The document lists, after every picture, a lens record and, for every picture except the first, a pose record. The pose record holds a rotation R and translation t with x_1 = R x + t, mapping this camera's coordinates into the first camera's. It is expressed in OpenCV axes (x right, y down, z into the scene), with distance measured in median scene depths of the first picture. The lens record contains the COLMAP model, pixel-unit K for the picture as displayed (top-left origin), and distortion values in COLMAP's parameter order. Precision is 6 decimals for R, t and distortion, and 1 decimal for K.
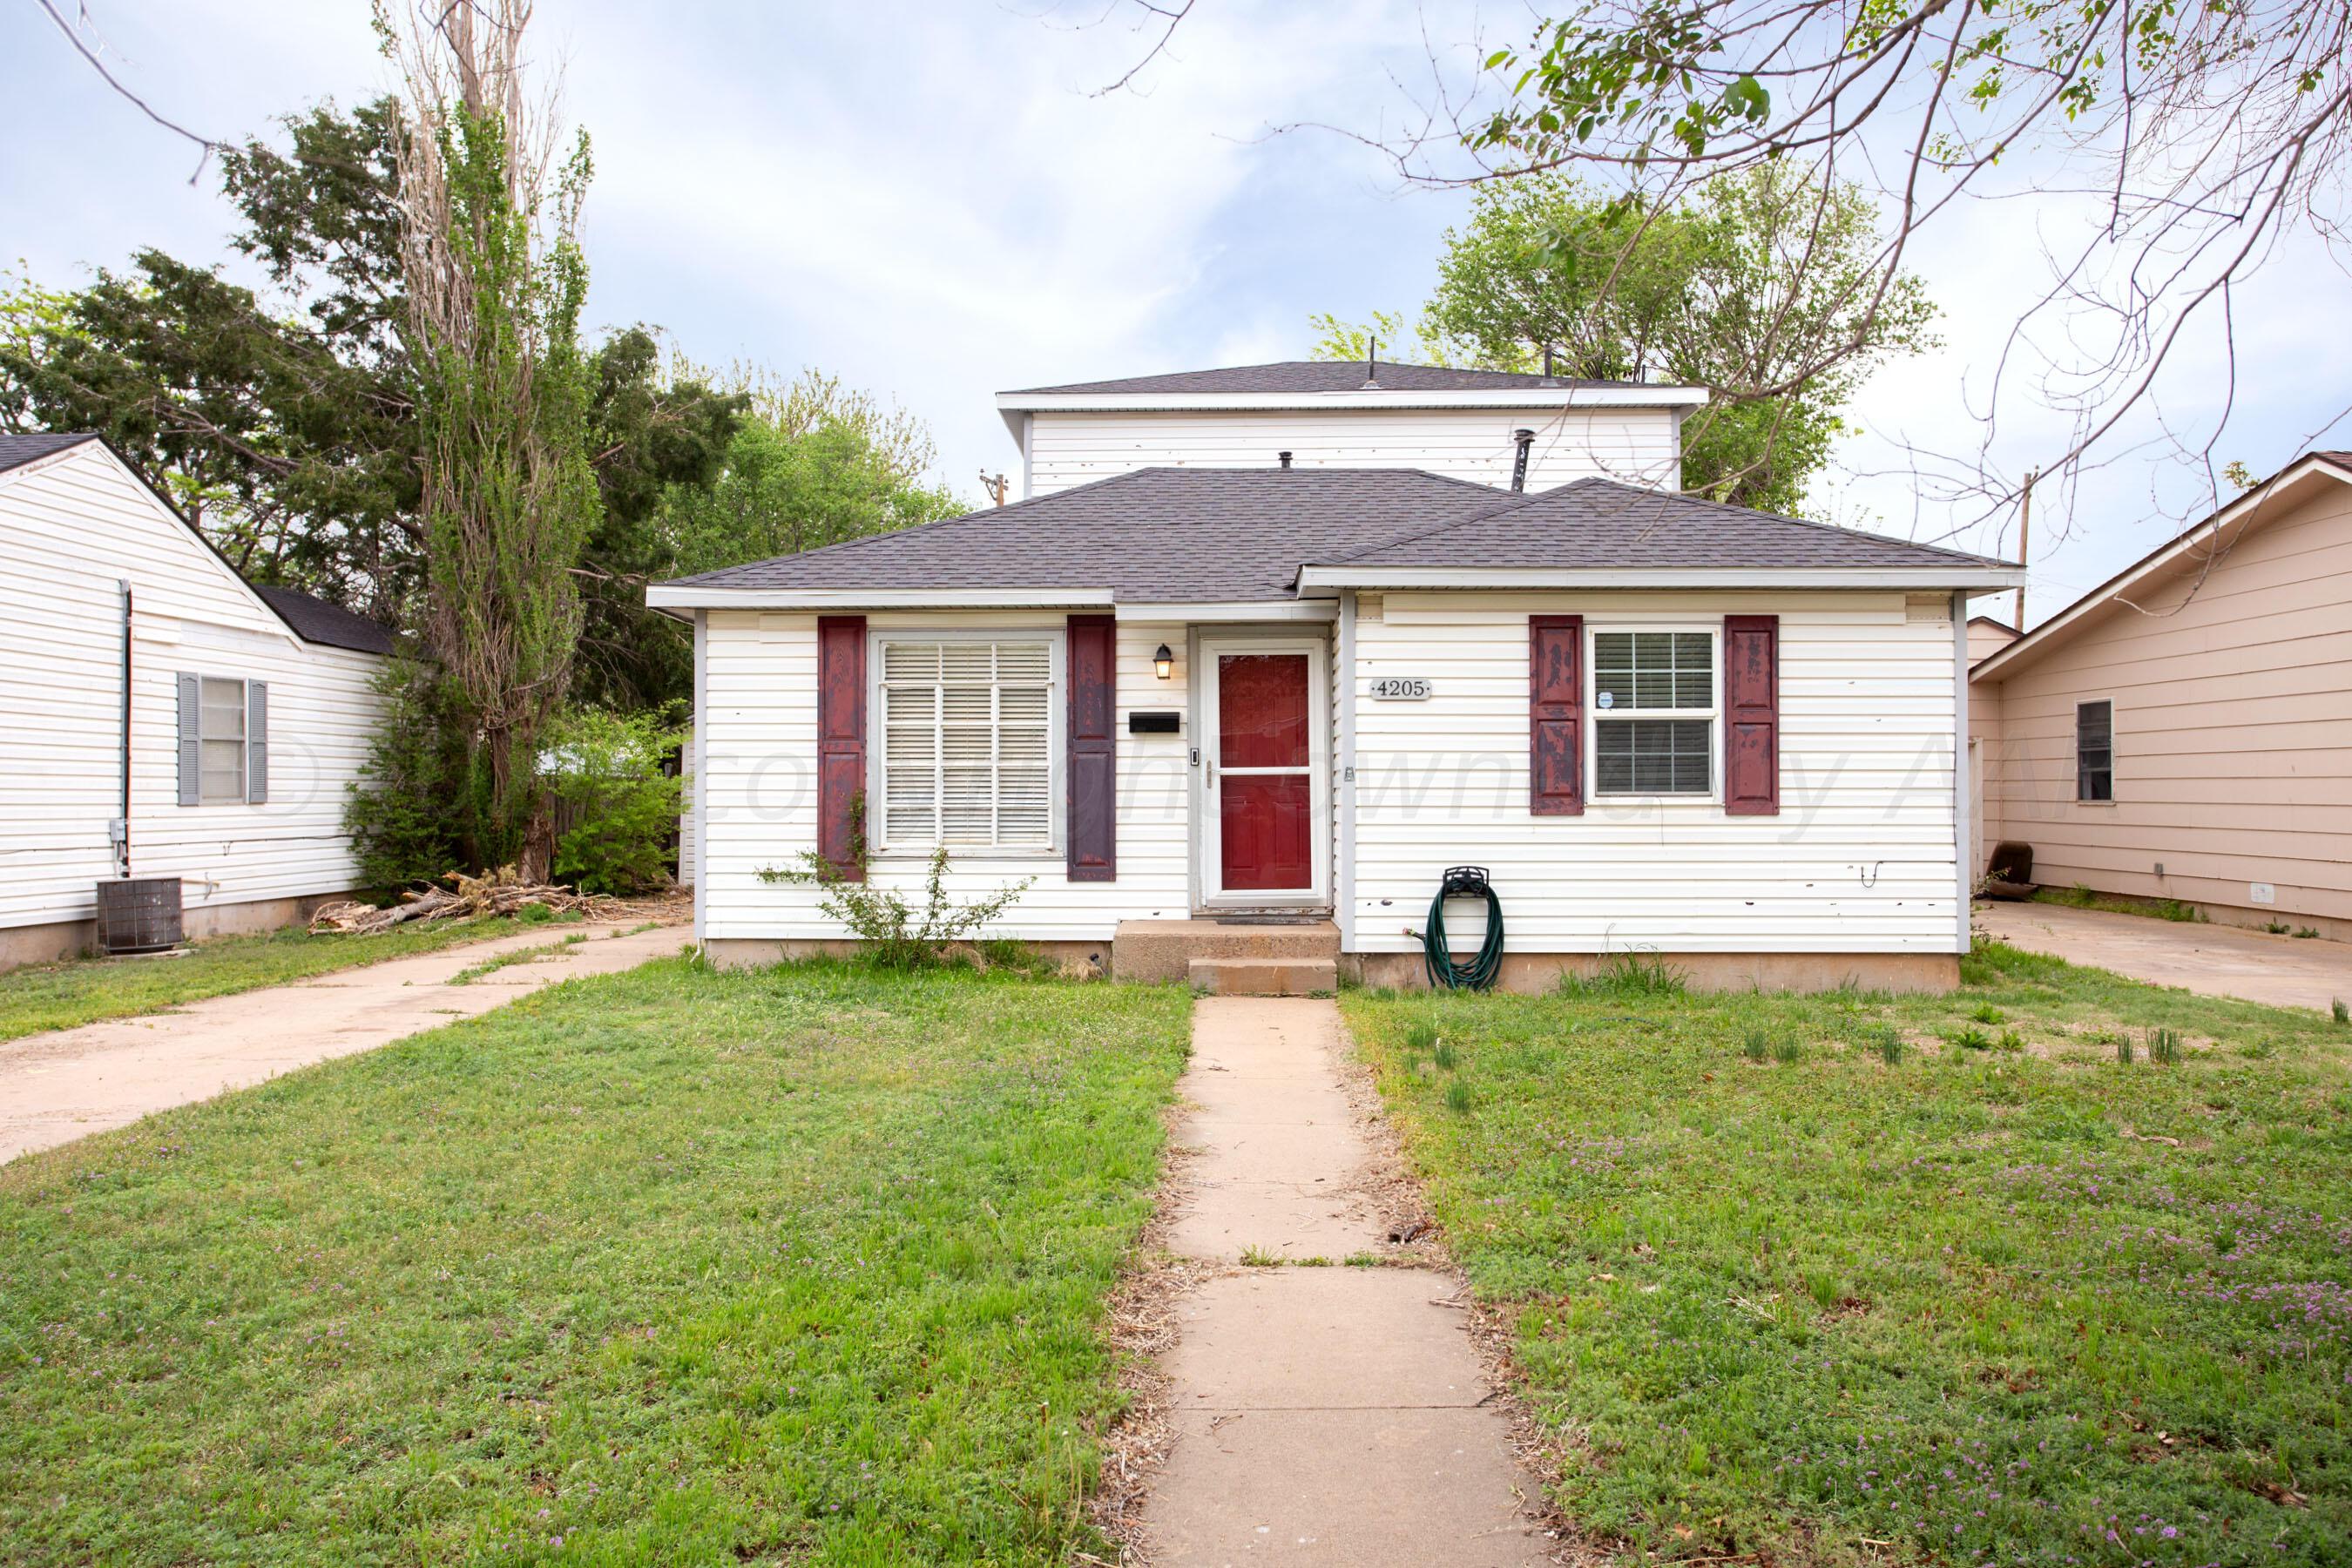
lens RADIAL K [[1944.6, 0, 1157.8], [0, 1944.6, 850.4], [0, 0, 1]] dist [-0.040439, 0.022982]
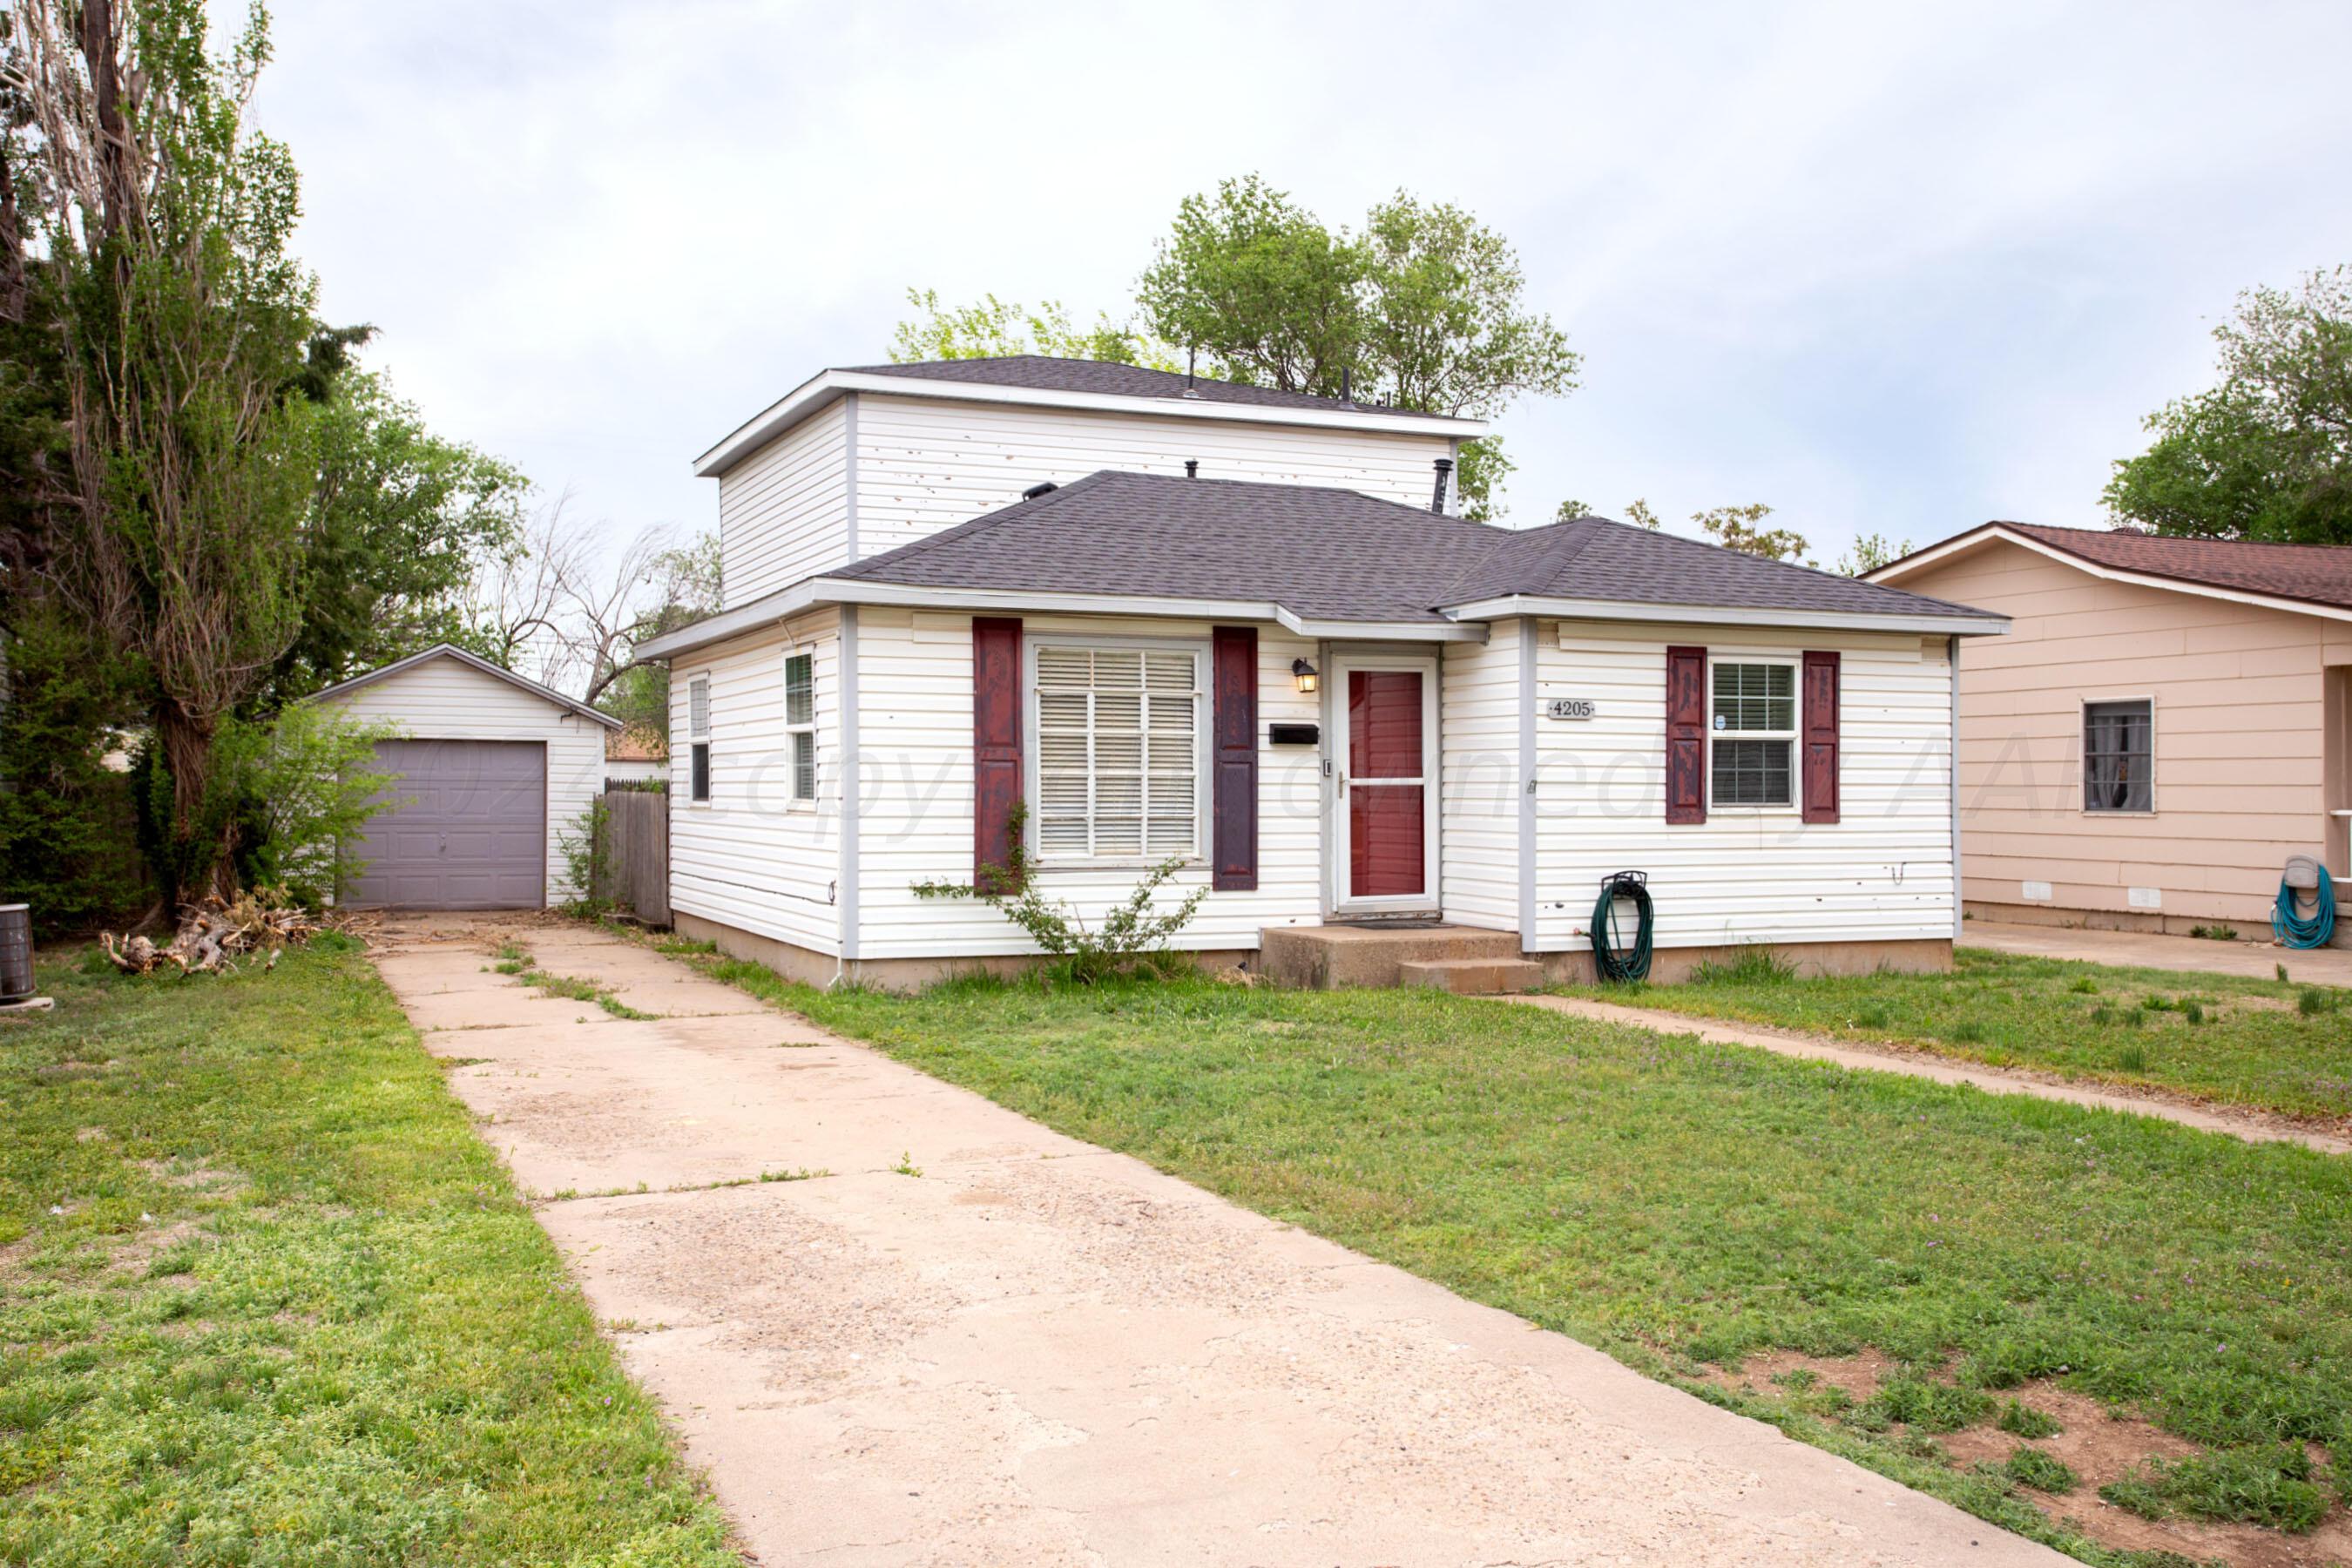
lens RADIAL K [[2106.8, 0, 1177.6], [0, 2106.8, 781.9], [0, 0, 1]] dist [-0.011002, -0.010030]
pose [[0.904916, 0.004914, 0.425563, -0.529714], [0.007953, 0.999563, -0.028454, -0.009388], [-0.425517, 0.029133, 0.904481, 0.022376]]
